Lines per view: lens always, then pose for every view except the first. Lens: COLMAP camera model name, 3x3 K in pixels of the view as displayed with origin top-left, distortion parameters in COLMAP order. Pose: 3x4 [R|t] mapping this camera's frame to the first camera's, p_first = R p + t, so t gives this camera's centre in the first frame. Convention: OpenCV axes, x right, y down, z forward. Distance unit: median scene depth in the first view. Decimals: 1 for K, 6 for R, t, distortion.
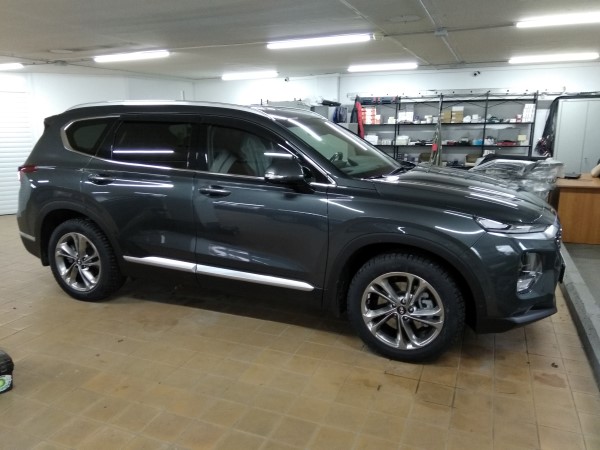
lens RADIAL K [[468.6, 0, 298.4], [0, 468.6, 225.6], [0, 0, 1]] dist [0.038582, -0.044068]
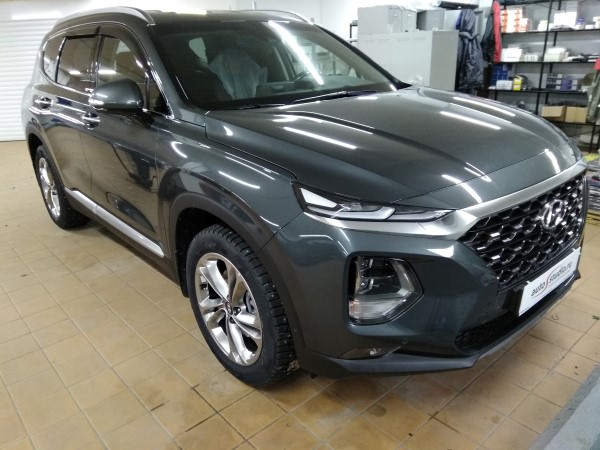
lens RADIAL K [[468.6, 0, 299.6], [0, 468.6, 230.6], [0, 0, 1]] dist [0.038582, -0.044068]
pose [[0.902702, 0.132630, -0.409315, 0.201602], [-0.064105, 0.982145, 0.176867, -0.020553], [0.425464, -0.133419, 0.895086, 0.154686]]
